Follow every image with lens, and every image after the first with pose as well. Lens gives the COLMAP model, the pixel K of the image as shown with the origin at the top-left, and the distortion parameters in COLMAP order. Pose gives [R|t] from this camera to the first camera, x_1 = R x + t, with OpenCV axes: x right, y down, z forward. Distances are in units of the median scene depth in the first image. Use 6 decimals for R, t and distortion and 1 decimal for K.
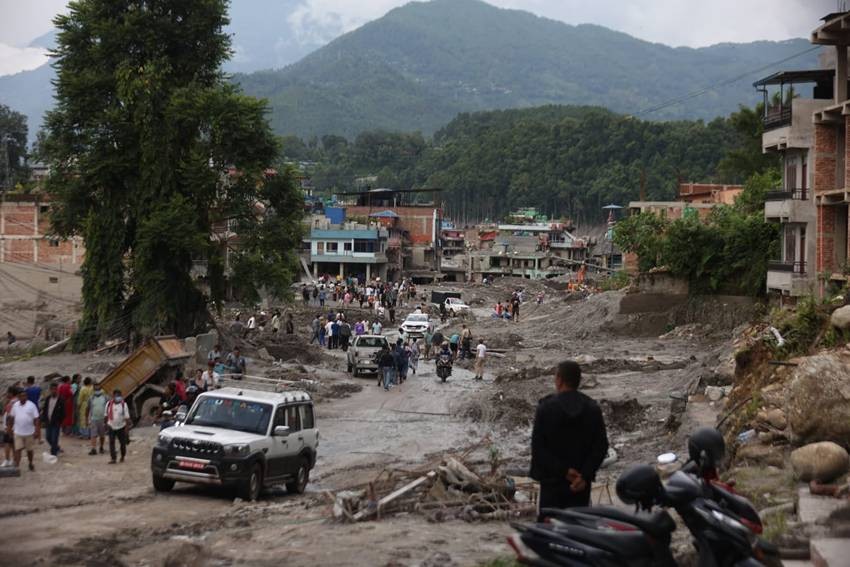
lens RADIAL K [[3279.0, 0, 424.4], [0, 3279.0, 282.8], [0, 0, 1]] dist [0.714572, 0.000000]
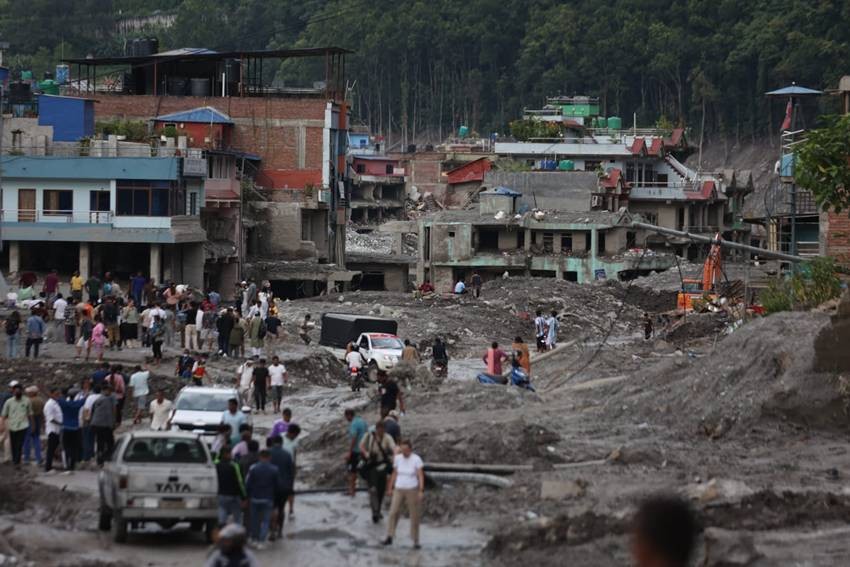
lens RADIAL K [[3279.0, 0, 468.7], [0, 3279.0, 263.7], [0, 0, 1]] dist [0.714572, 0.000000]
pose [[0.998859, -0.004408, 0.047559, 0.001206], [0.005526, 0.999711, -0.023404, 0.005589], [-0.047443, 0.023640, 0.998594, 0.615122]]
